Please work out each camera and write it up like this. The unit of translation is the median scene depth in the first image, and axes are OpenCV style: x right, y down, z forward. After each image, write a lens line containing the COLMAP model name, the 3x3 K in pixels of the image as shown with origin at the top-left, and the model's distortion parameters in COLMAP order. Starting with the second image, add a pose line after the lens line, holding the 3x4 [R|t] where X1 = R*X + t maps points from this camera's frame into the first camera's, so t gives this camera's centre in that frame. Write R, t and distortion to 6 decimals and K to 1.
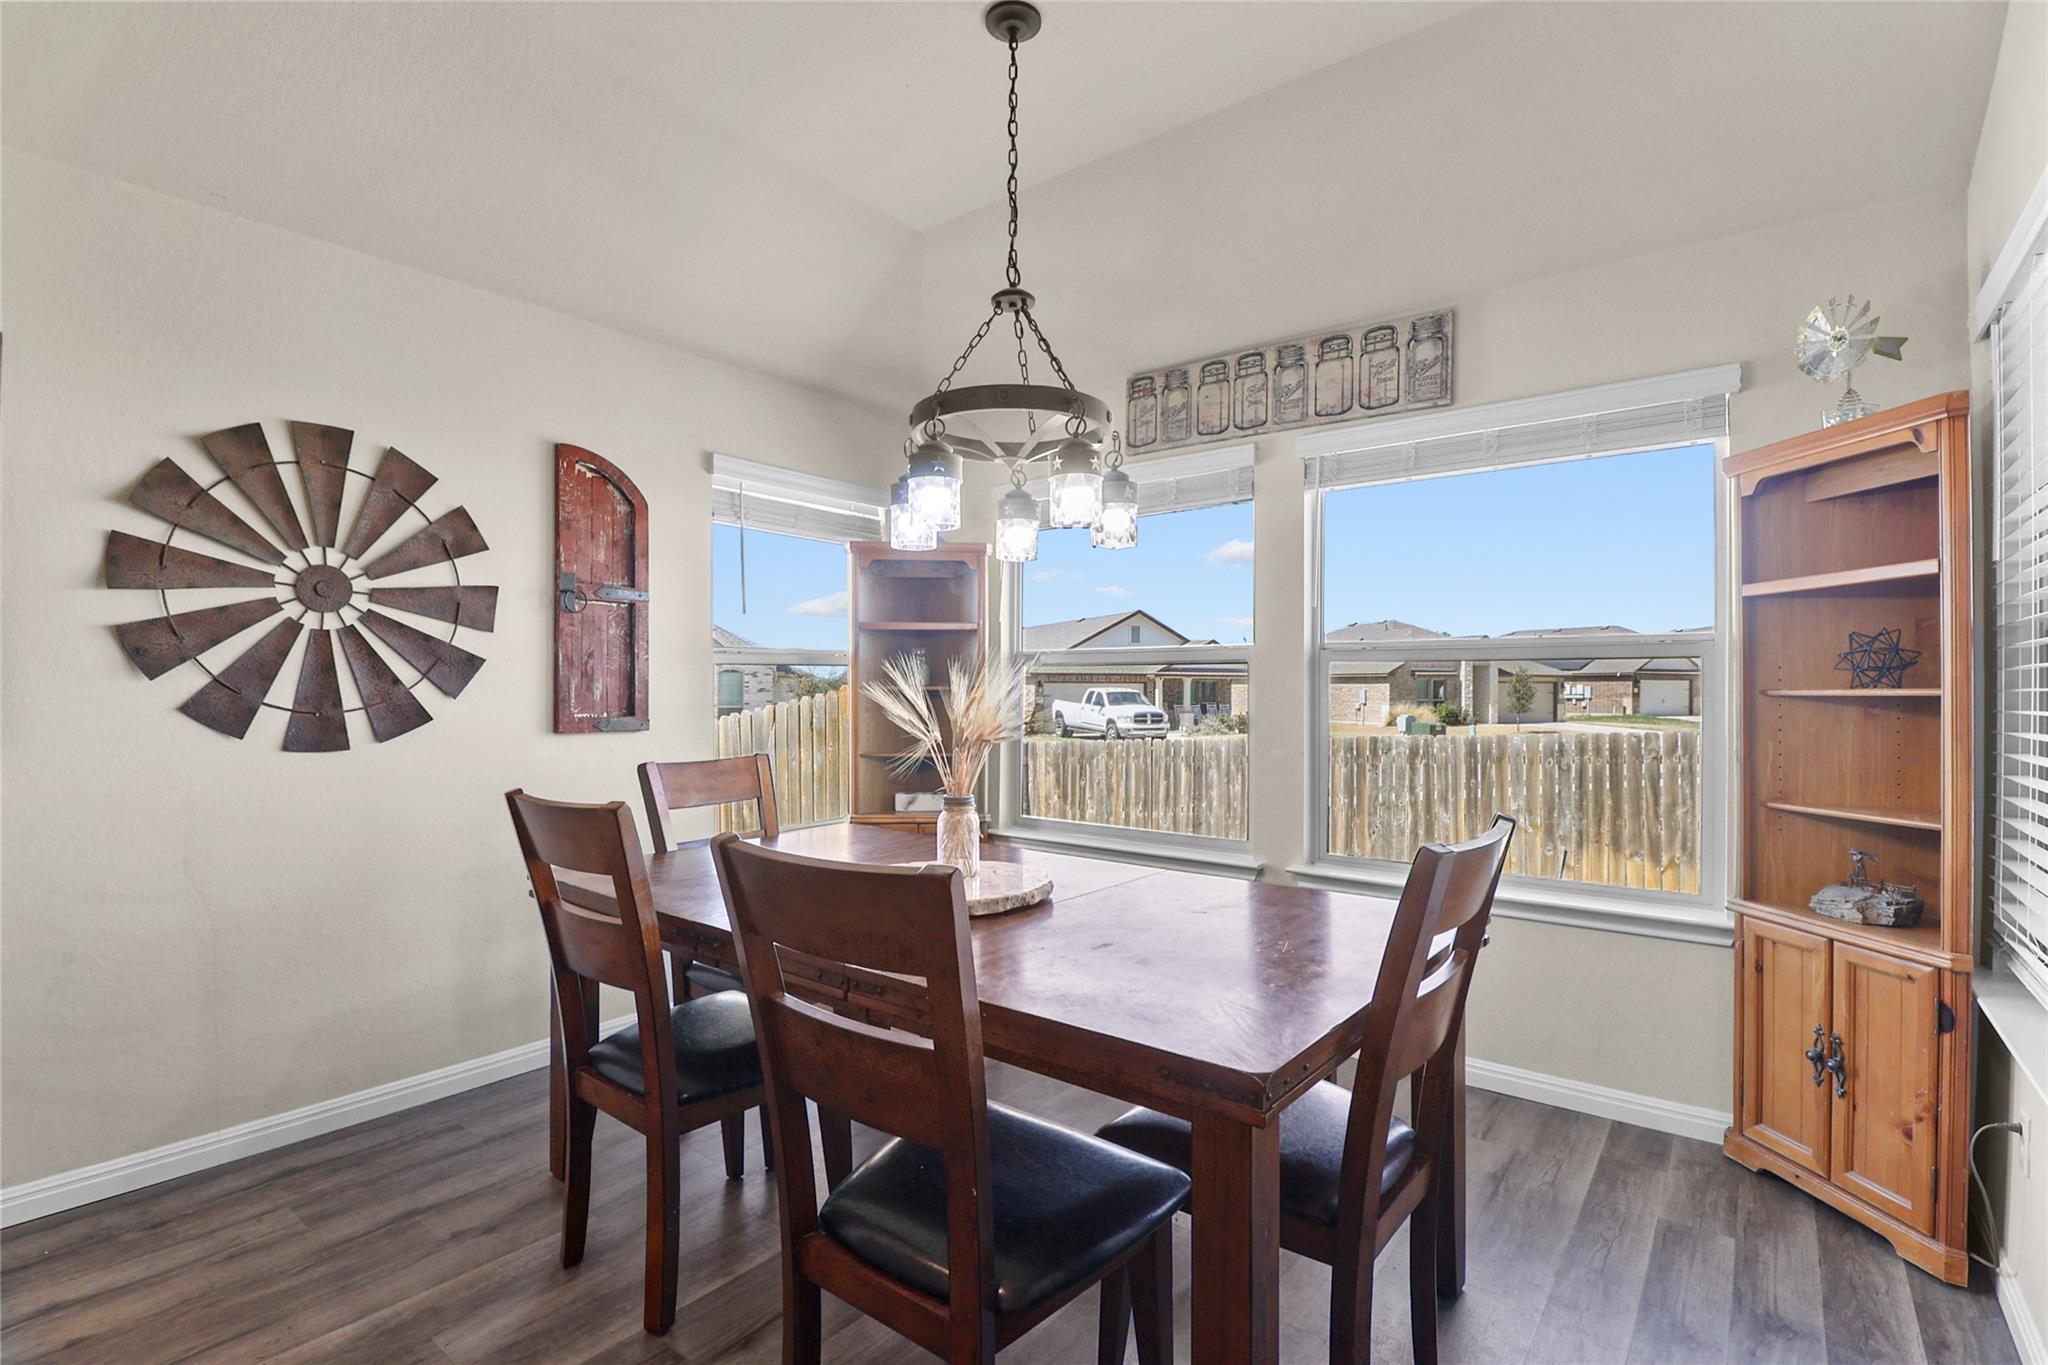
lens RADIAL K [[949.9, 0, 1018.2], [0, 949.9, 687.1], [0, 0, 1]] dist [-0.008925, -0.004138]
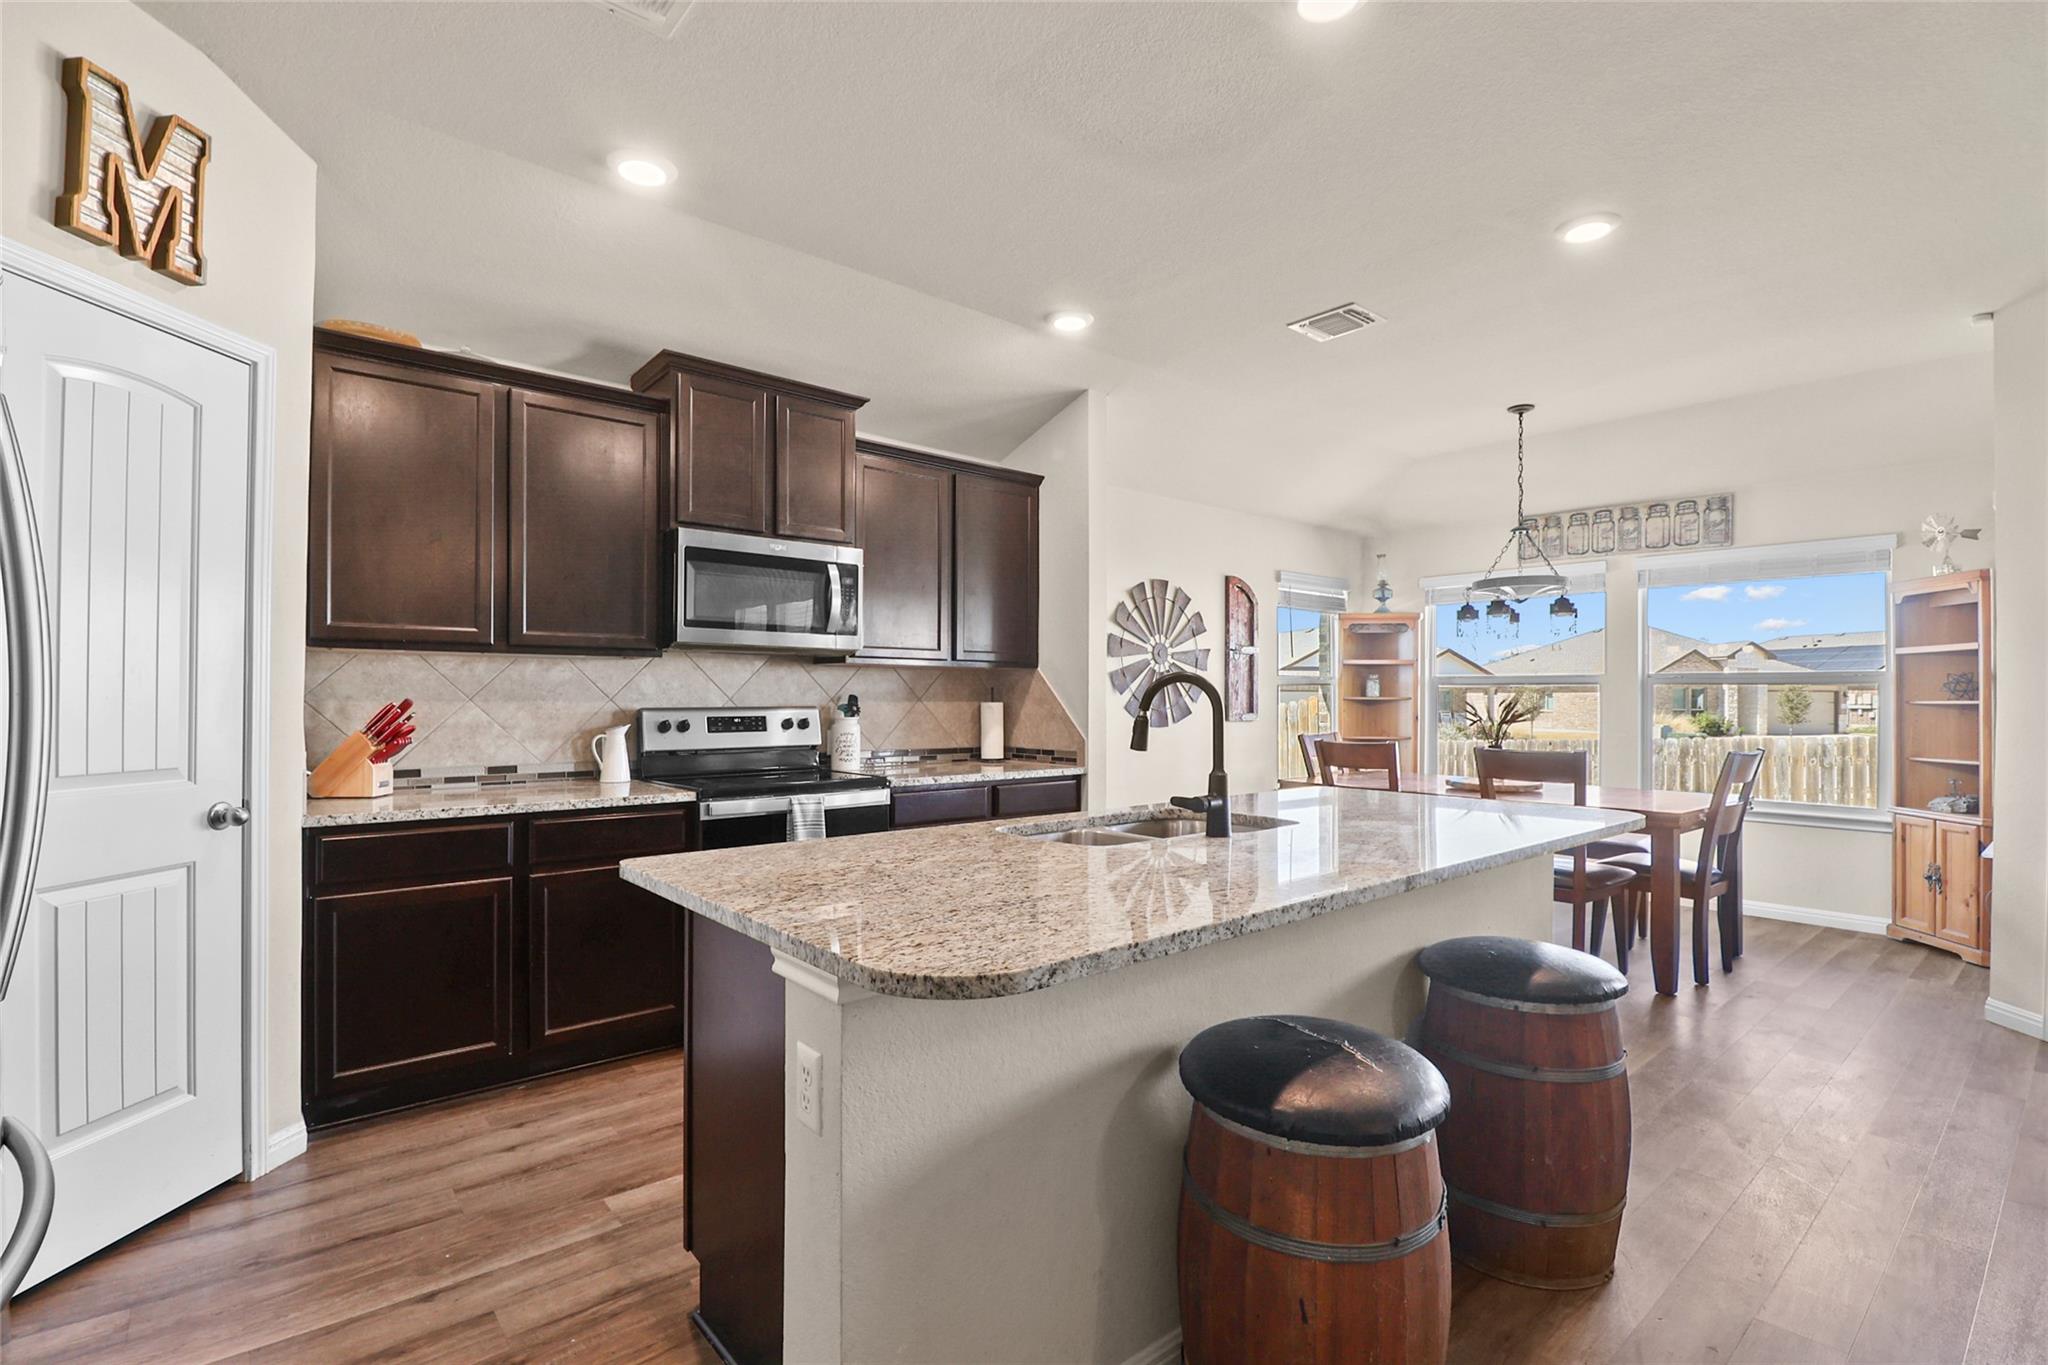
lens RADIAL K [[949.9, 0, 1031.2], [0, 949.9, 694.8], [0, 0, 1]] dist [-0.008925, -0.004138]
pose [[0.981111, 0.000790, -0.193443, -0.598150], [-0.000920, 0.999999, -0.000583, -0.006787], [0.193442, 0.000750, 0.981111, -1.217863]]
